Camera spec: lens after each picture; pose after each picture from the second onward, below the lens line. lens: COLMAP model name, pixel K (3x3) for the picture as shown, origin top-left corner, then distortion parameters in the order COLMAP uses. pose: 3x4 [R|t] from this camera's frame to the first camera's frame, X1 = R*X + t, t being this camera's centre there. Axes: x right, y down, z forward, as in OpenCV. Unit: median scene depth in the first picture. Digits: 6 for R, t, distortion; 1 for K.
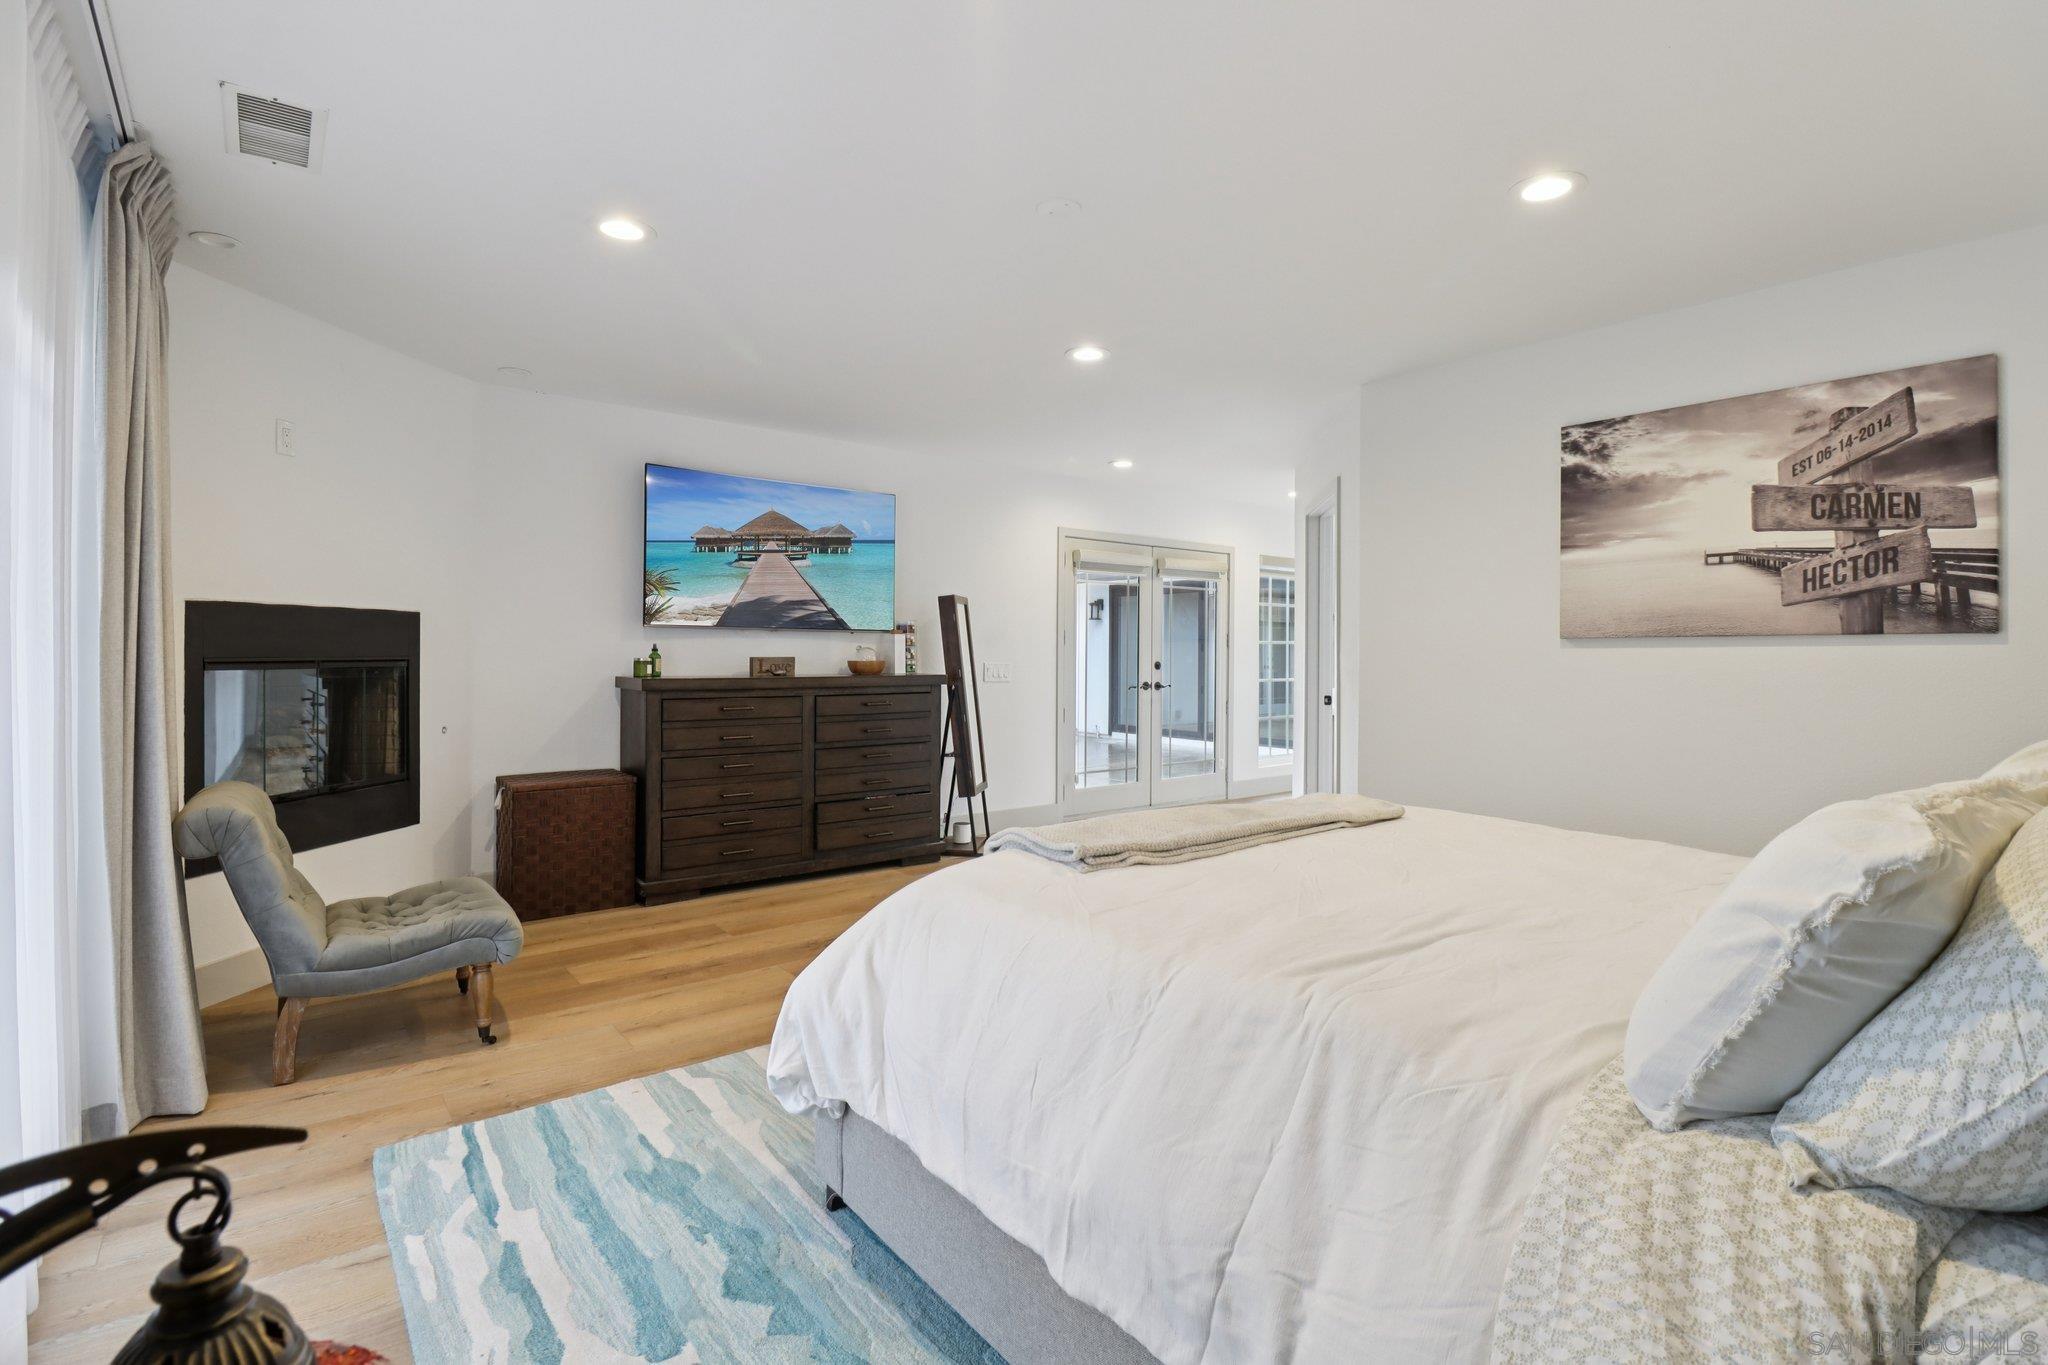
lens RADIAL K [[968.8, 0, 1030.8], [0, 968.8, 648.8], [0, 0, 1]] dist [0.019530, -0.014829]
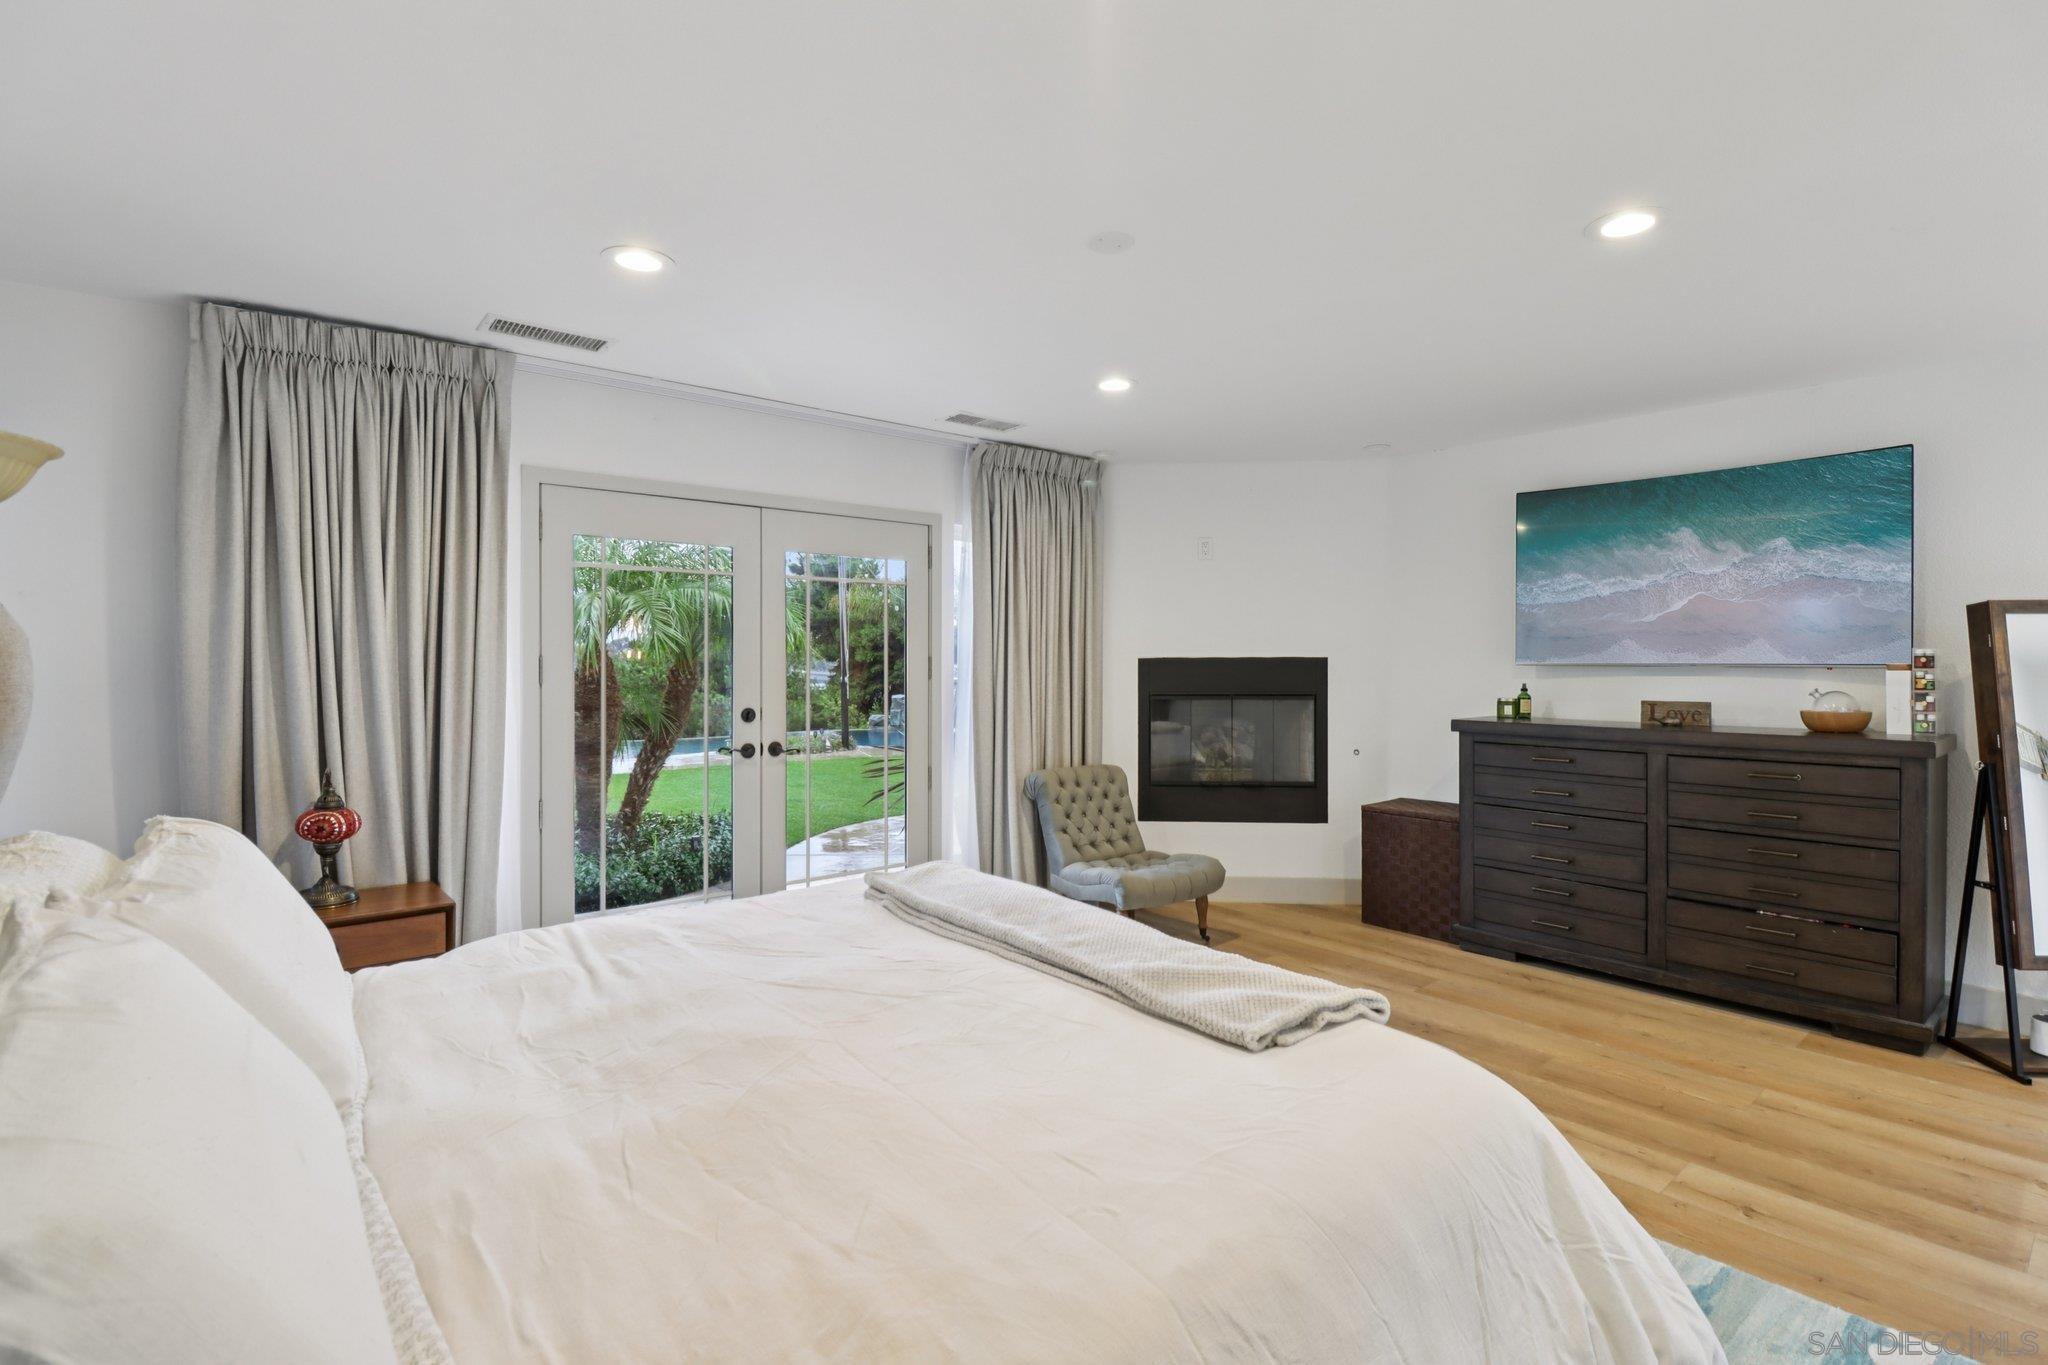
lens RADIAL K [[956.2, 0, 1031.4], [0, 956.2, 657.4], [0, 0, 1]] dist [0.016117, -0.013405]
pose [[0.028391, -0.010148, -0.999545, 0.533865], [0.003735, 0.999943, -0.010046, -0.022831], [0.999590, -0.003448, 0.028427, 0.498932]]
